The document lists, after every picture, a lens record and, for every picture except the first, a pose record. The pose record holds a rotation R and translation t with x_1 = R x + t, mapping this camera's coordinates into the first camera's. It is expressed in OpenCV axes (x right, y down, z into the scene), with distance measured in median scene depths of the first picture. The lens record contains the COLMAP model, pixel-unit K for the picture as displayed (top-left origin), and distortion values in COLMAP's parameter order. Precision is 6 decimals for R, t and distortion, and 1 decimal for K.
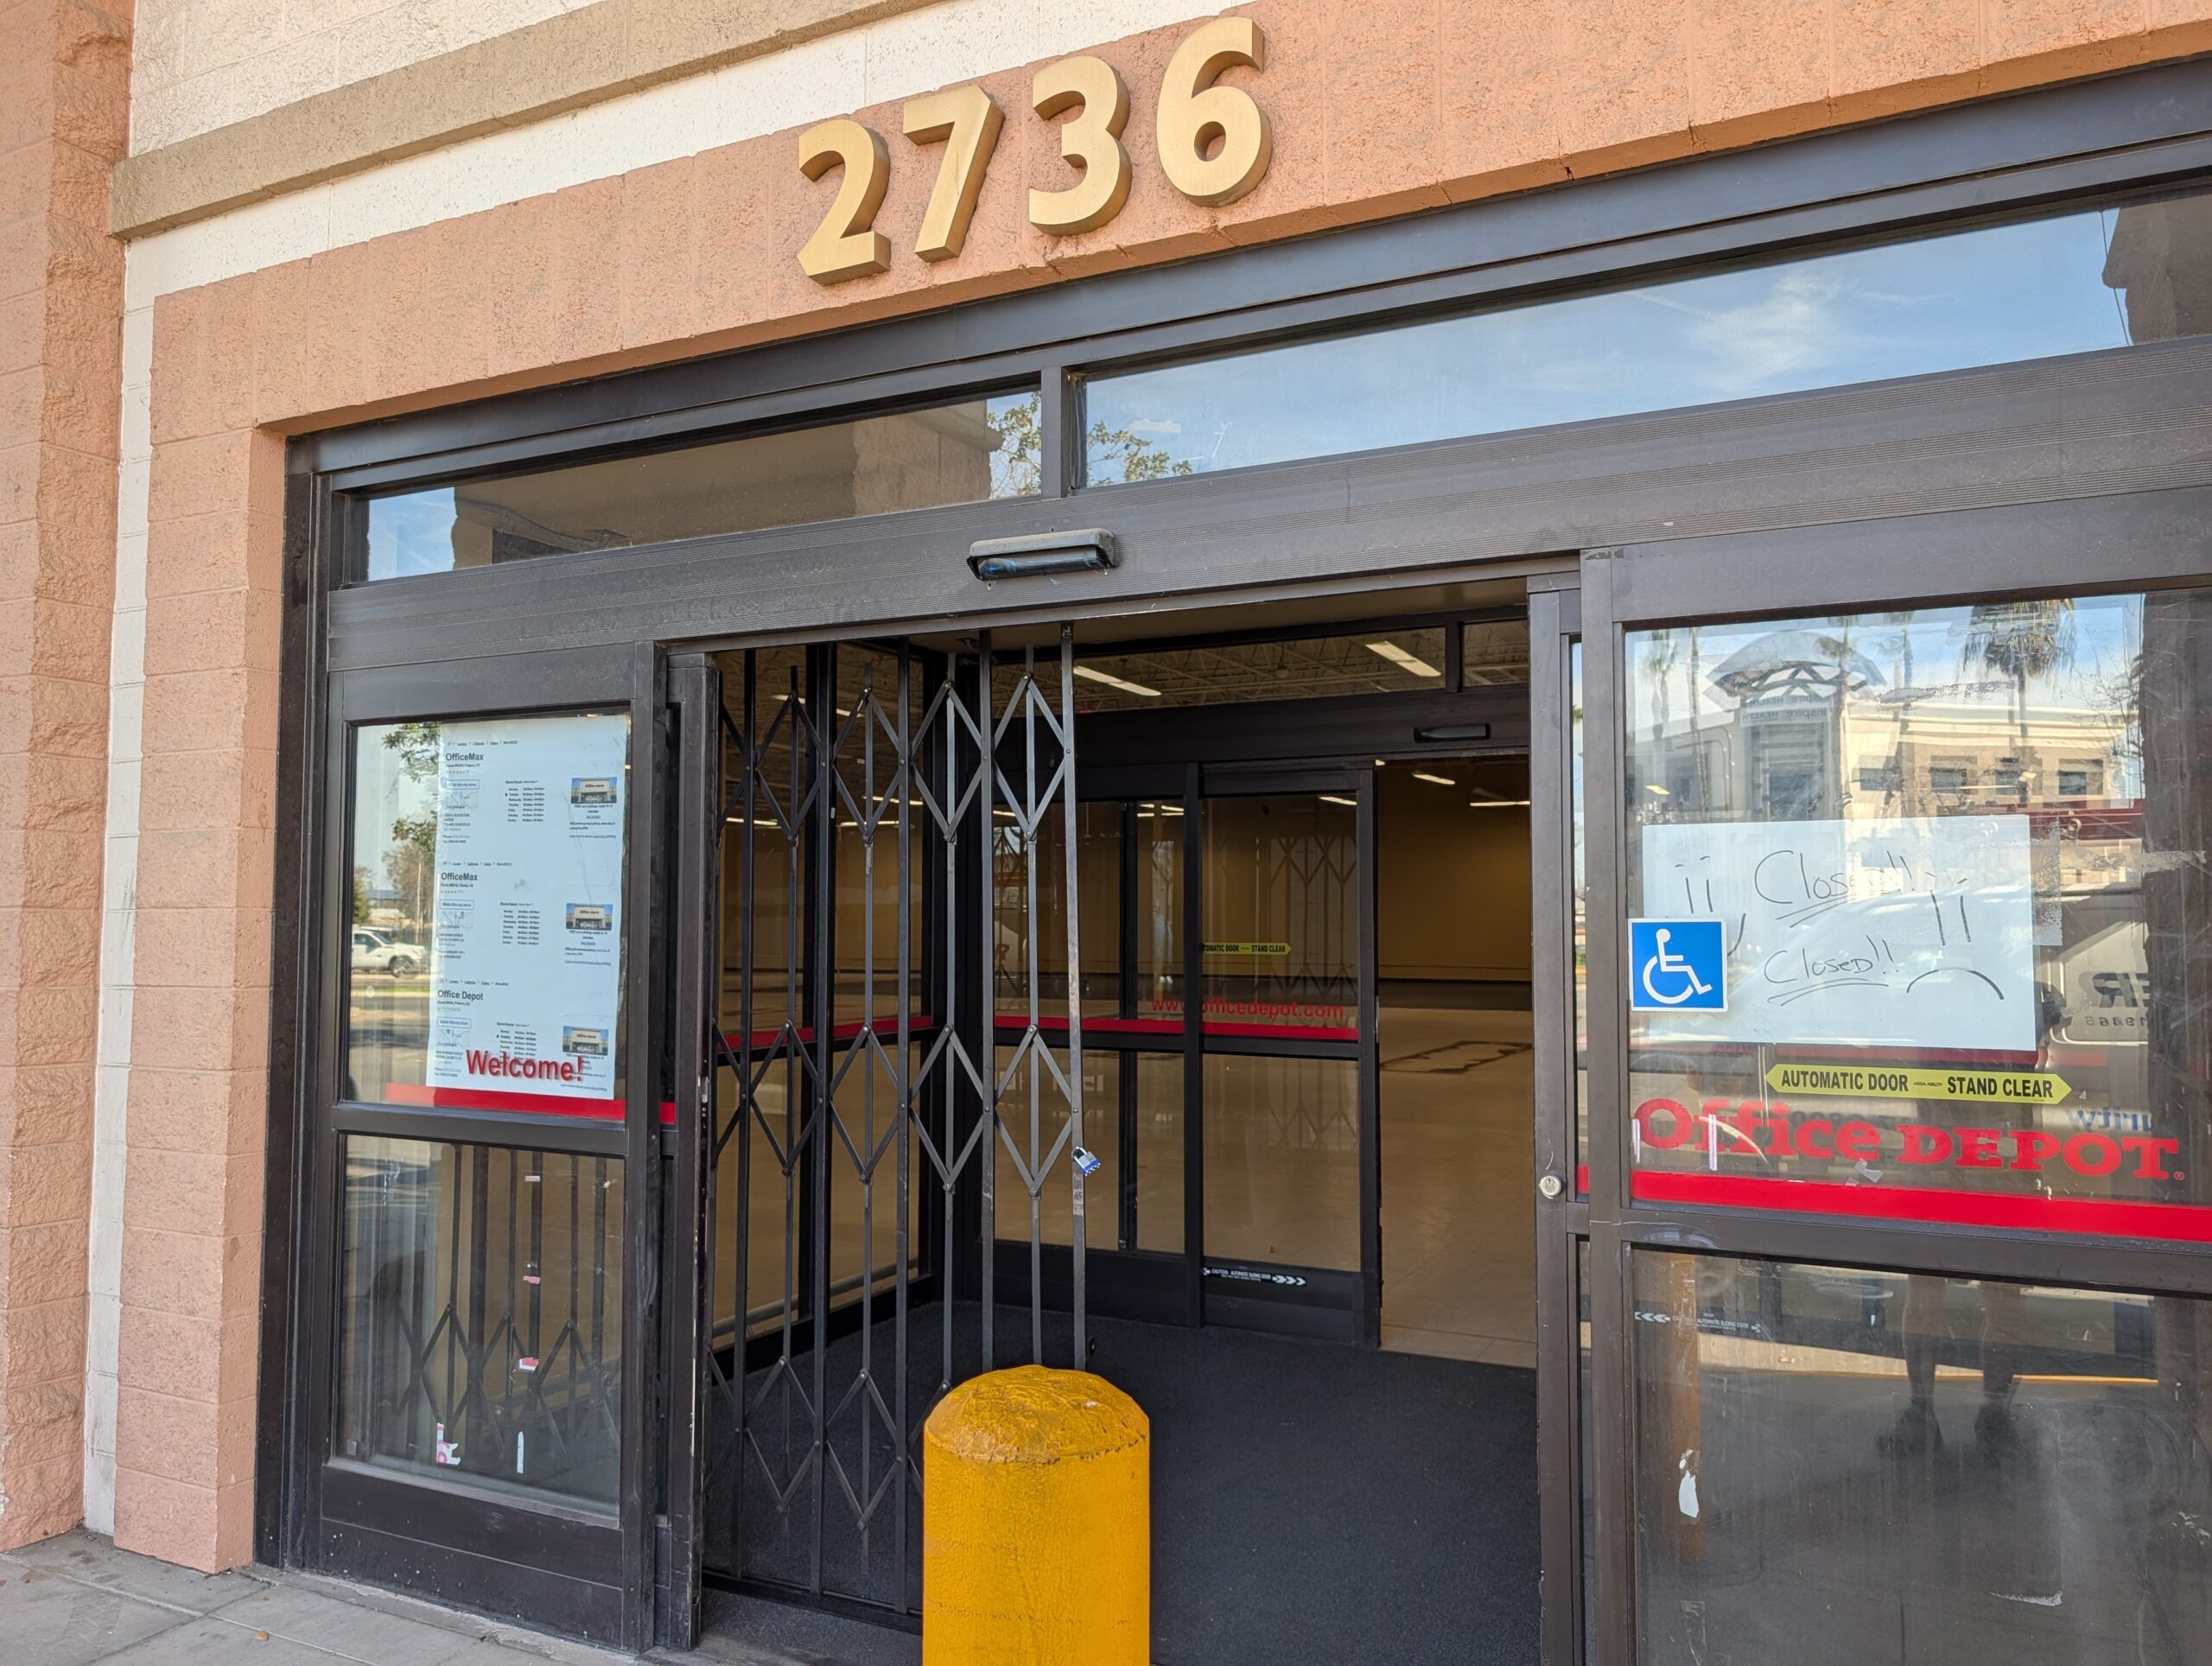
lens RADIAL K [[1593.1, 0, 1114.8], [0, 1593.1, 833.3], [0, 0, 1]] dist [-0.000101, 0.001435]
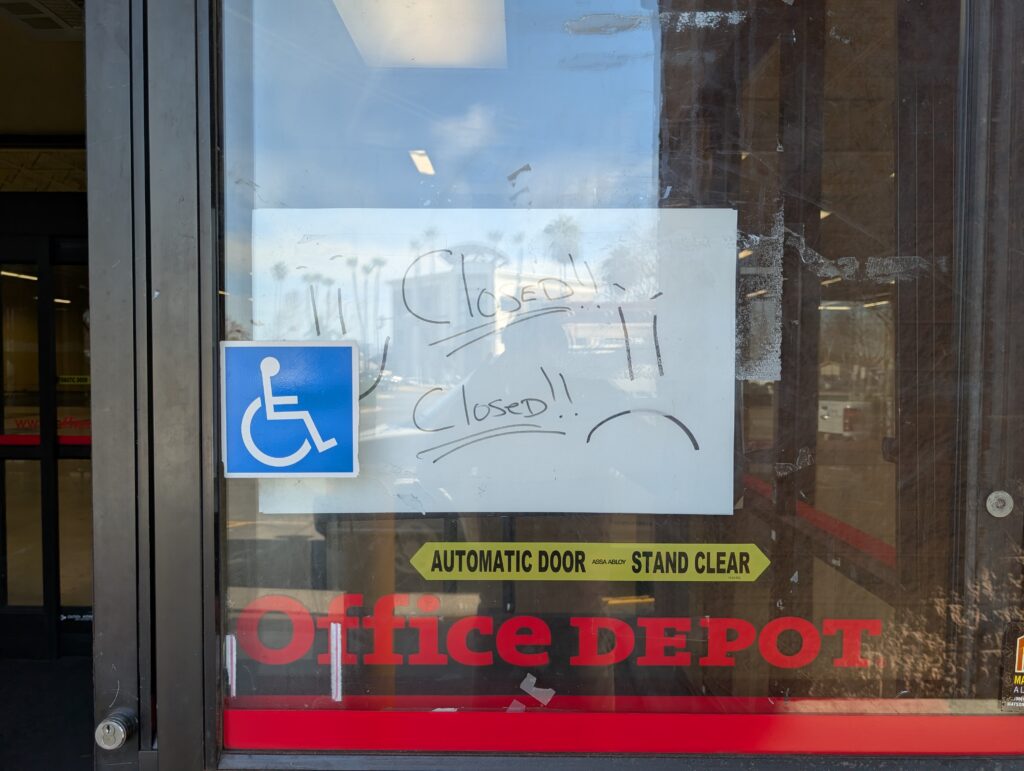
lens RADIAL K [[737.5, 0, 512.0], [0, 737.5, 385.2], [0, 0, 1]] dist [-0.000101, 0.001435]
pose [[0.898885, -0.007495, 0.438120, 0.303509], [-0.028913, 0.996660, 0.076372, 0.045921], [-0.437229, -0.081318, 0.895666, 0.685401]]
